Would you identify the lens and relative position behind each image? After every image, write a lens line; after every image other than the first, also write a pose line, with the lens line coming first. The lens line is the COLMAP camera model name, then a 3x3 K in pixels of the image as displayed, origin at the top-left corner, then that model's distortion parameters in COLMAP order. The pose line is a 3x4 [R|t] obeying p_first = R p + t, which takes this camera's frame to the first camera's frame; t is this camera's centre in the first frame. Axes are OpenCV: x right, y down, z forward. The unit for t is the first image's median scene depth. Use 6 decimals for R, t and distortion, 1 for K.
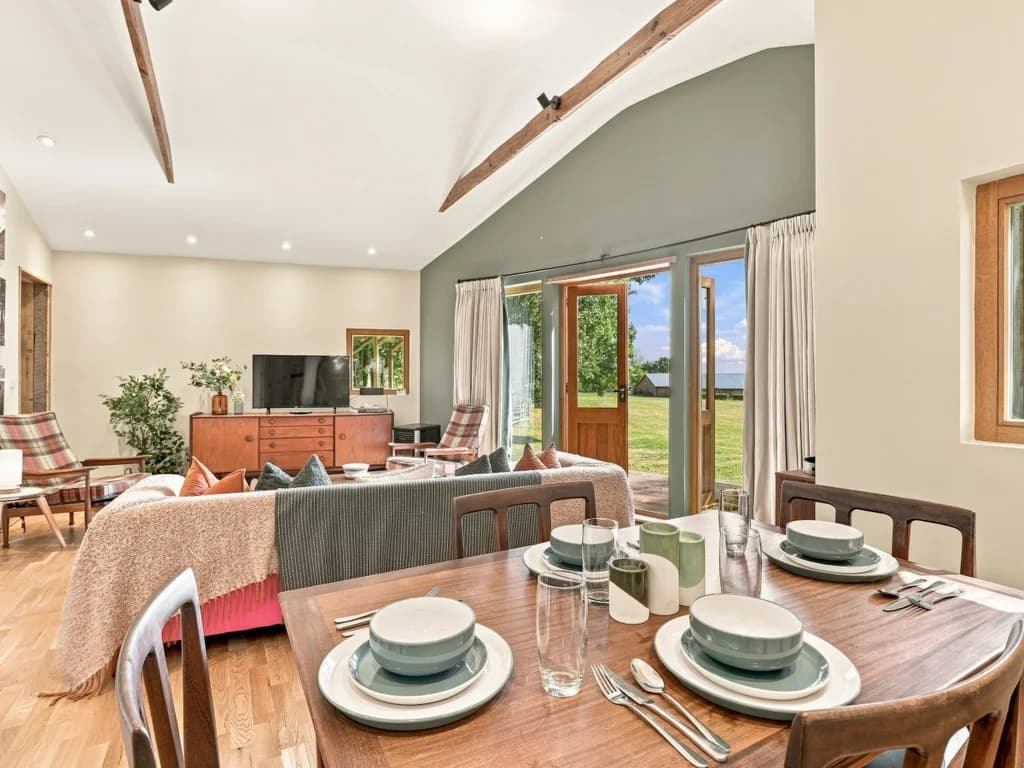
lens RADIAL K [[523.6, 0, 507.3], [0, 523.6, 378.4], [0, 0, 1]] dist [-0.002180, 0.000188]
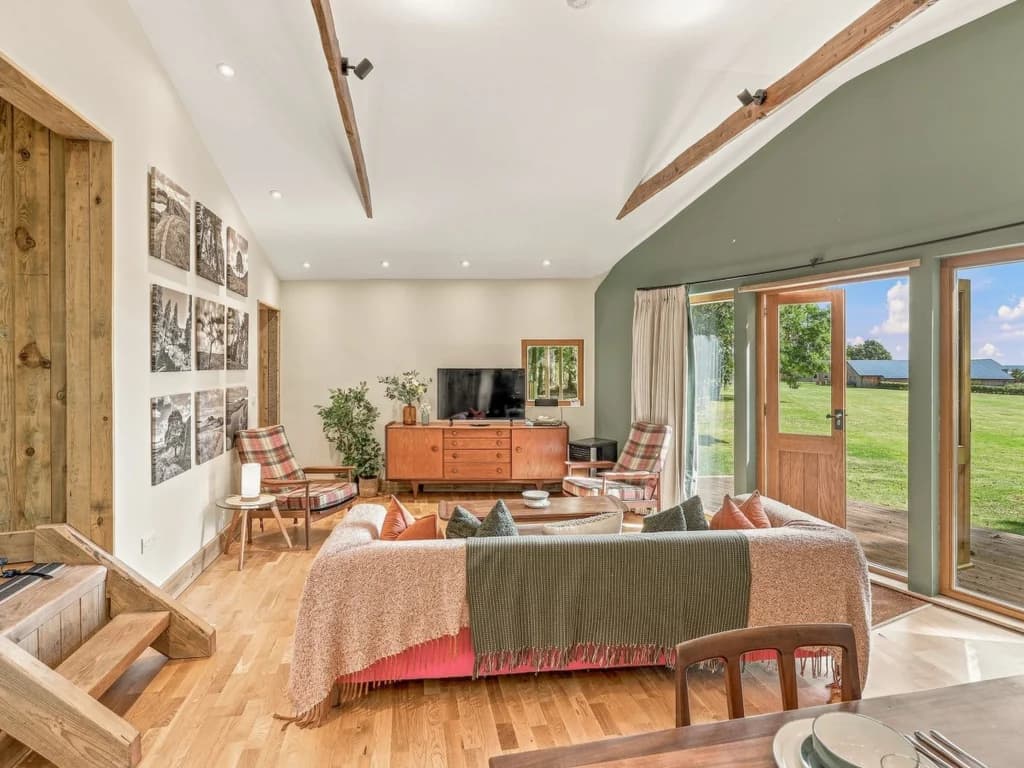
lens RADIAL K [[529.6, 0, 510.4], [0, 529.6, 367.4], [0, 0, 1]] dist [-0.001036, 0.000288]
pose [[0.953396, -0.001176, -0.301720, -0.025852], [0.002846, 0.999983, 0.005093, -0.059328], [0.301709, -0.005714, 0.953383, 0.027588]]
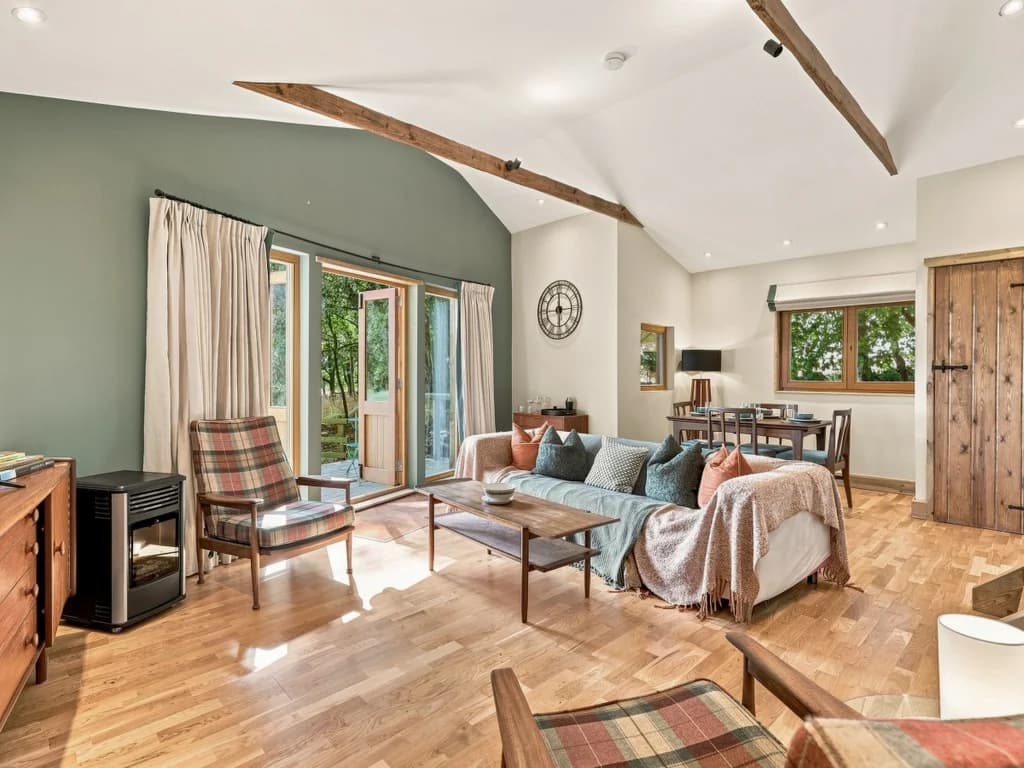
lens RADIAL K [[523.6, 0, 507.3], [0, 523.6, 378.4], [0, 0, 1]] dist [-0.002180, 0.000188]
pose [[-0.253397, -0.007195, 0.967336, -0.808012], [-0.001390, 0.999974, 0.007074, -0.000763], [-0.967361, 0.000448, -0.253400, 0.915626]]
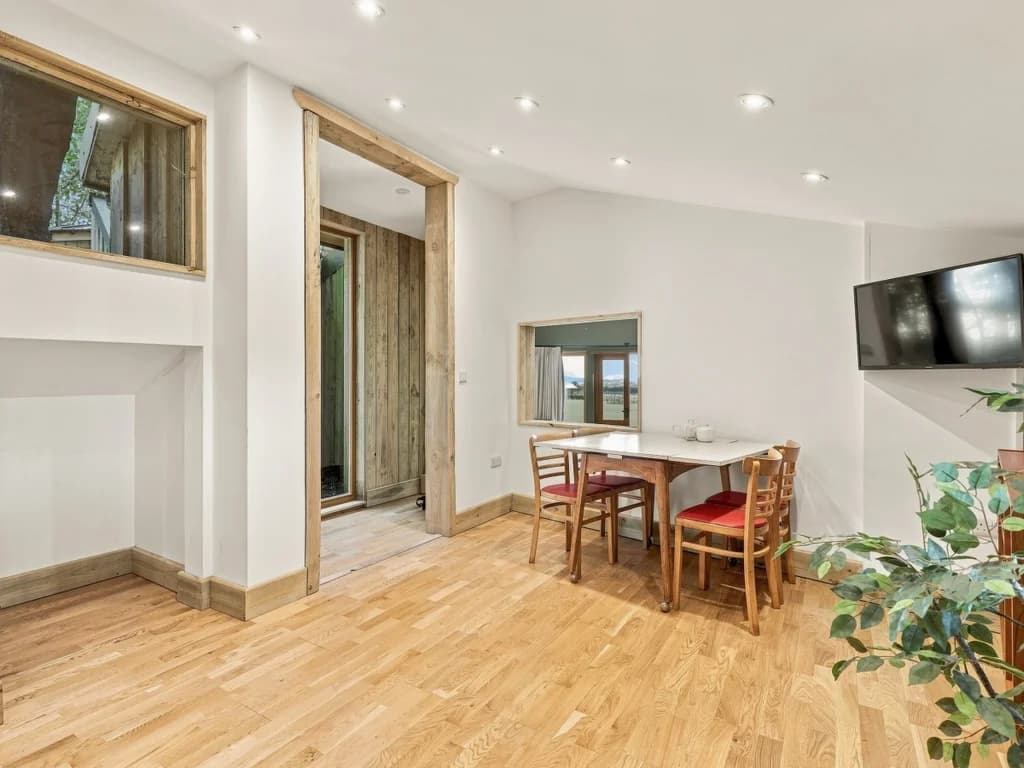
lens RADIAL K [[523.6, 0, 507.3], [0, 523.6, 378.4], [0, 0, 1]] dist [-0.002180, 0.000188]
pose [[0.943396, -0.001206, 0.331666, -0.817848], [0.000171, 0.999995, 0.003148, -0.097366], [-0.331668, -0.002913, 0.943392, -0.655072]]
